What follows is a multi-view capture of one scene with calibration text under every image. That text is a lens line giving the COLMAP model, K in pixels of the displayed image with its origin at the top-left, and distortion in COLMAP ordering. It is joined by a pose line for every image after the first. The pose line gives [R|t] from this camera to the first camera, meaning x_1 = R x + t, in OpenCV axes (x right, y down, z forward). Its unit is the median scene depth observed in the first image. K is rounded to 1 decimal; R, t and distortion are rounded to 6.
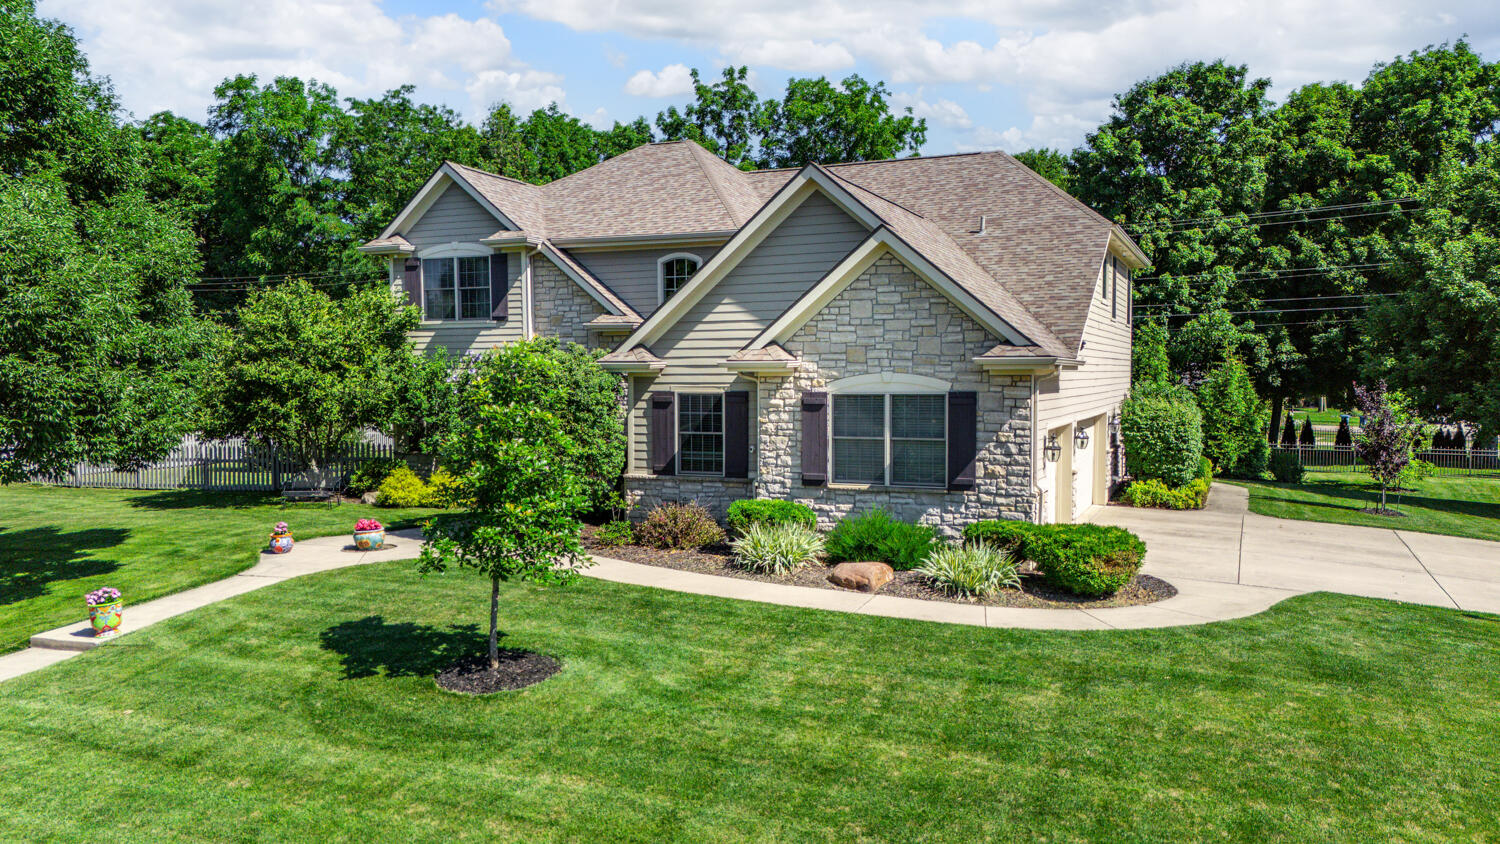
lens RADIAL K [[1147.6, 0, 757.2], [0, 1147.6, 429.5], [0, 0, 1]] dist [0.065405, -0.073967]
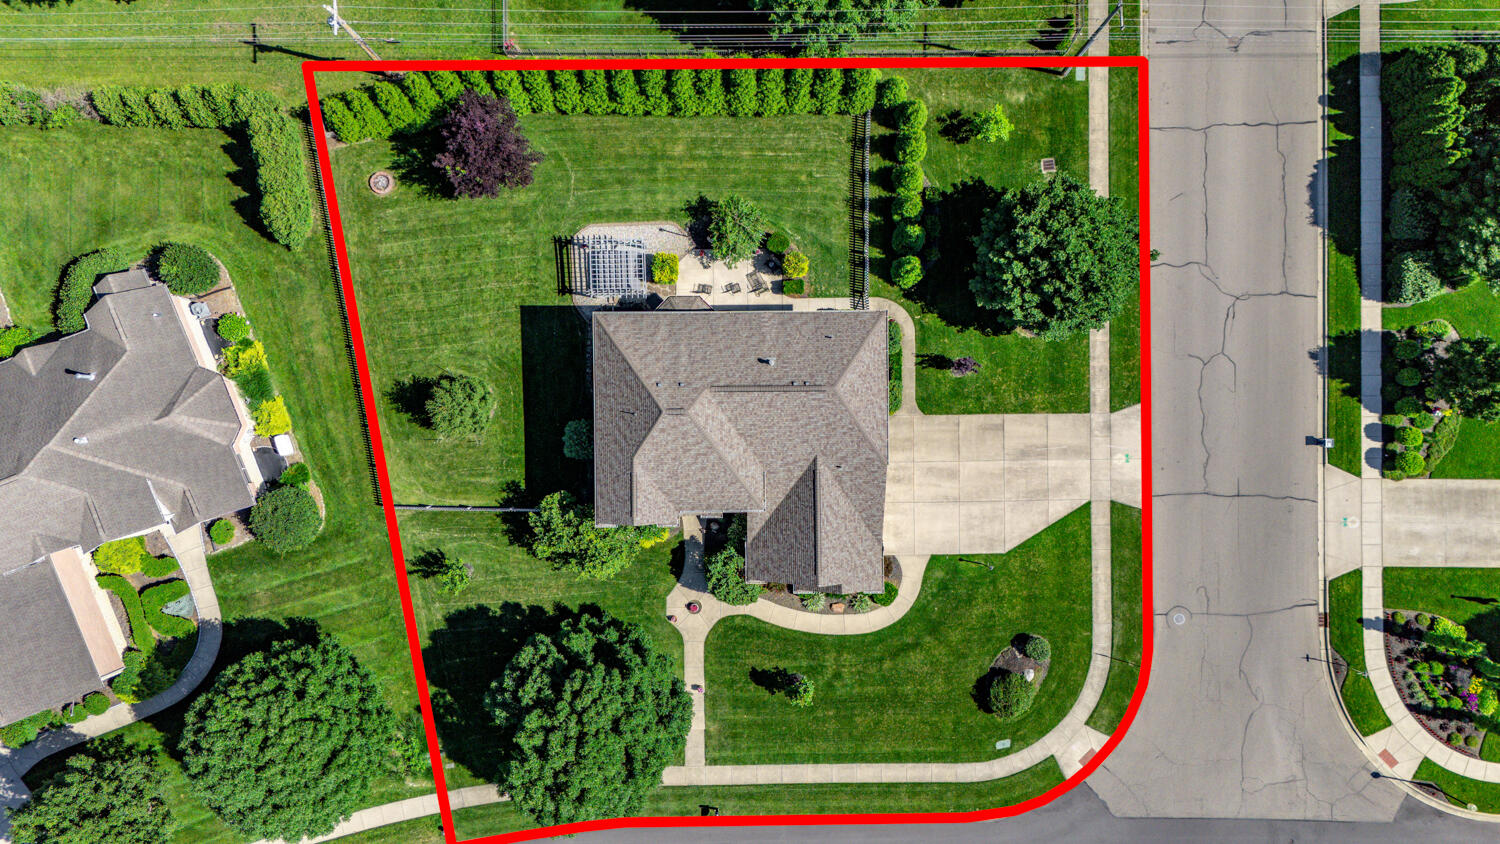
lens RADIAL K [[1147.6, 0, 757.2], [0, 1147.6, 429.5], [0, 0, 1]] dist [0.065405, -0.073967]
pose [[0.914492, -0.404559, 0.006017, 0.050004], [-0.002998, 0.008095, 0.999963, -3.782581], [-0.404592, -0.914476, 0.006190, 1.520415]]
